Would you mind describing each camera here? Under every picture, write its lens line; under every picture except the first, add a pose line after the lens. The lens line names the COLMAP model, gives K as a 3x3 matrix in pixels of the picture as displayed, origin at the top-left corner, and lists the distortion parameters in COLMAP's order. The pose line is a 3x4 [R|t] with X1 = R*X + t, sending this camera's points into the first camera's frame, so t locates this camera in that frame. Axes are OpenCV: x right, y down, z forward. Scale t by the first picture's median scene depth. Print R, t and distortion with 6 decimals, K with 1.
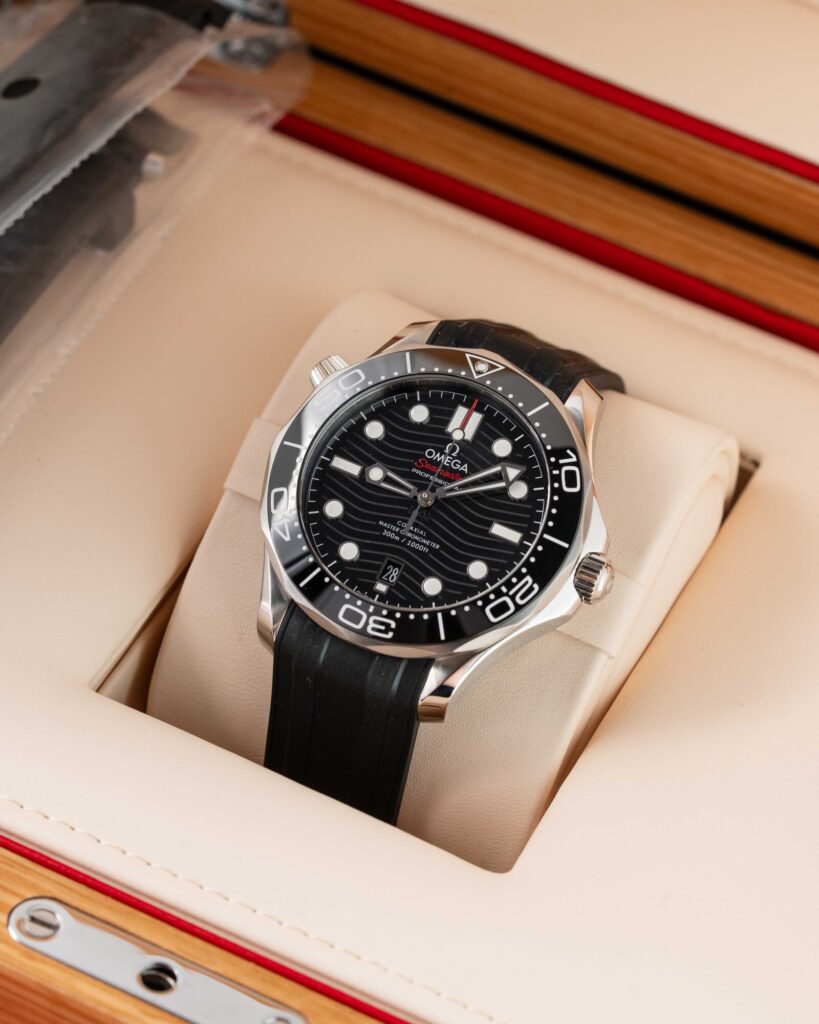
lens RADIAL K [[4439.6, 0, 411.1], [0, 4439.6, 511.6], [0, 0, 1]] dist [-0.279570, 0.000000]
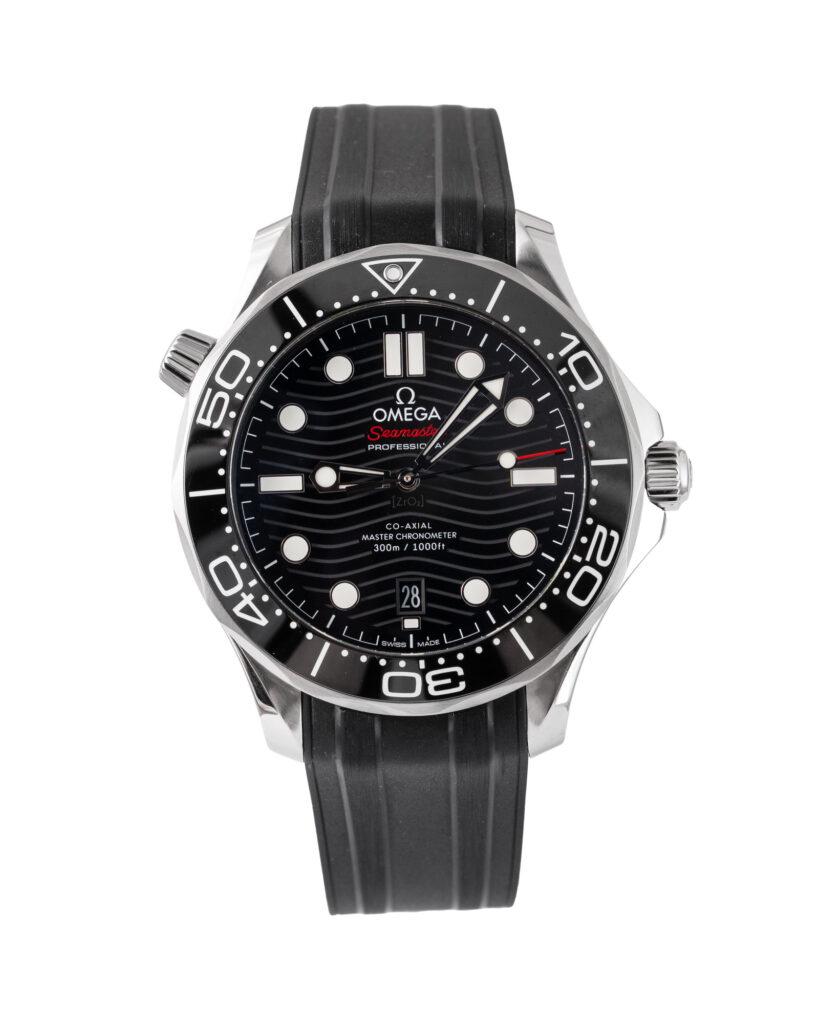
lens RADIAL K [[4439.6, 0, 410.0], [0, 4439.6, 513.6], [0, 0, 1]] dist [-0.279570, 0.000000]
pose [[0.881449, -0.454421, 0.128644, -0.089874], [0.405130, 0.867527, 0.288558, -0.202279], [-0.242729, -0.202231, 0.948781, 0.325869]]
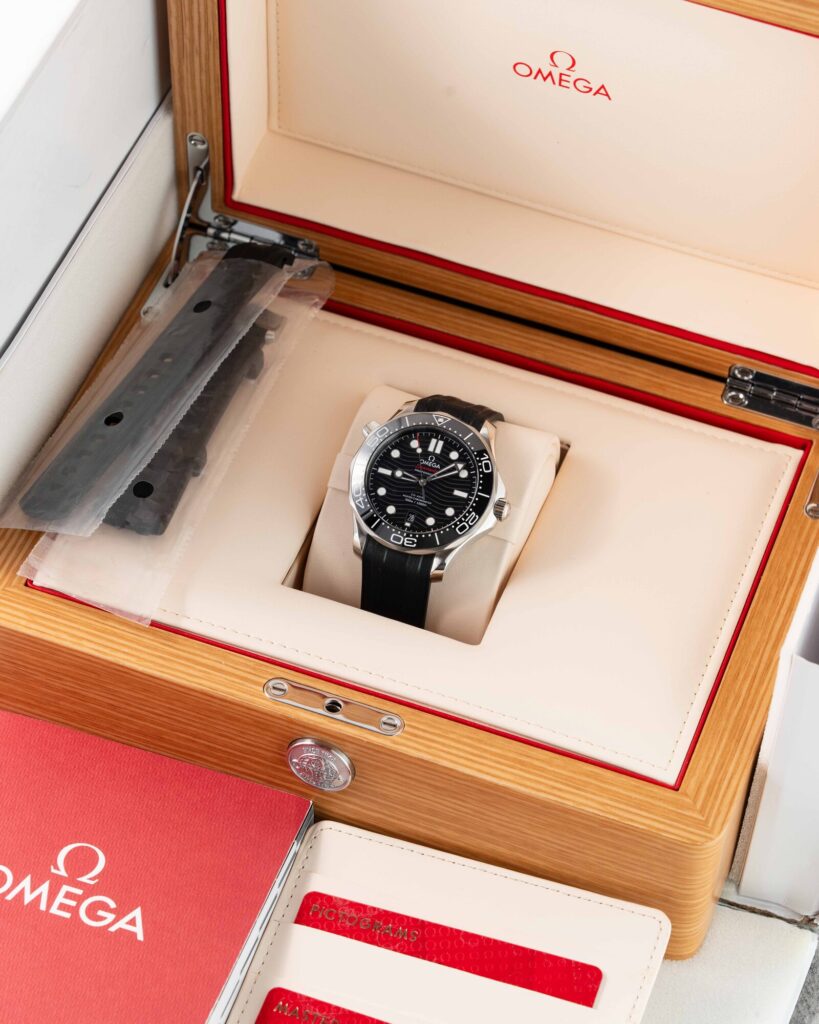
lens RADIAL K [[4439.6, 0, 408.8], [0, 4439.6, 511.9], [0, 0, 1]] dist [-0.279570, 0.000000]
pose [[0.992984, -0.111078, 0.040563, -0.094986], [0.109984, 0.993531, 0.028284, -0.051552], [-0.043442, -0.023624, 0.998777, -1.212263]]
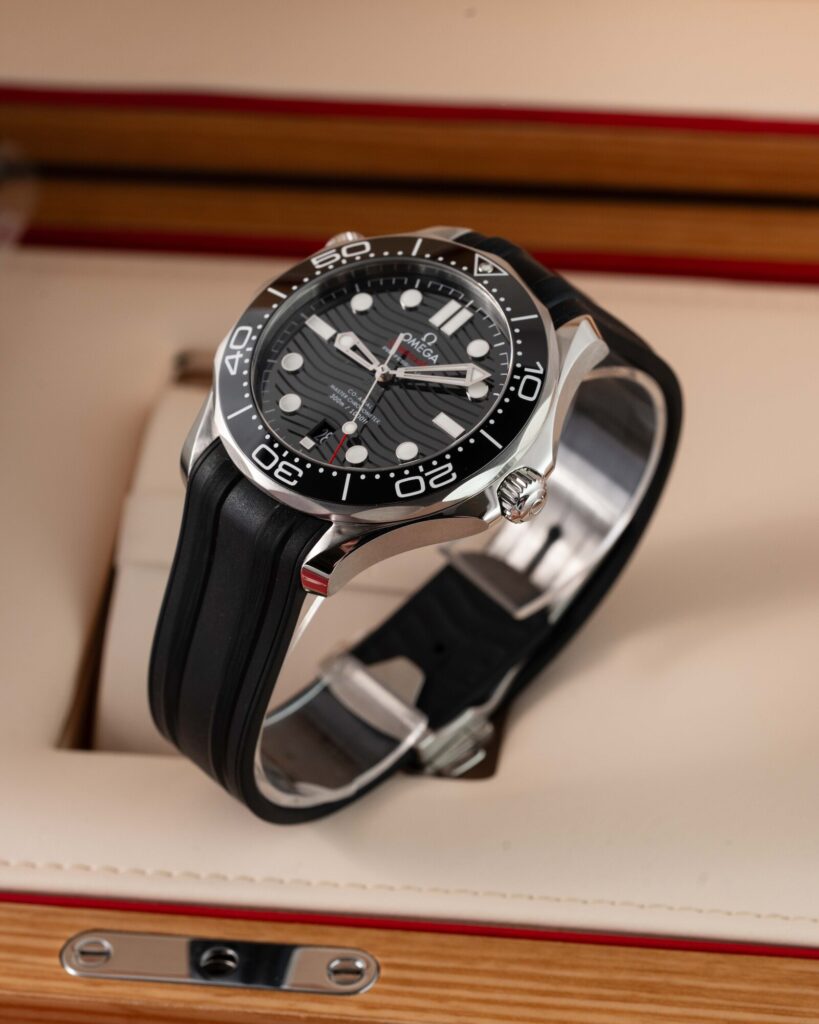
lens RADIAL K [[4439.6, 0, 409.5], [0, 4439.6, 511.9], [0, 0, 1]] dist [-0.279570, 0.000000]
pose [[0.939050, 0.264593, -0.219491, 0.224810], [-0.303084, 0.938514, -0.165322, 0.180170], [0.162252, 0.221770, 0.961505, 0.091864]]
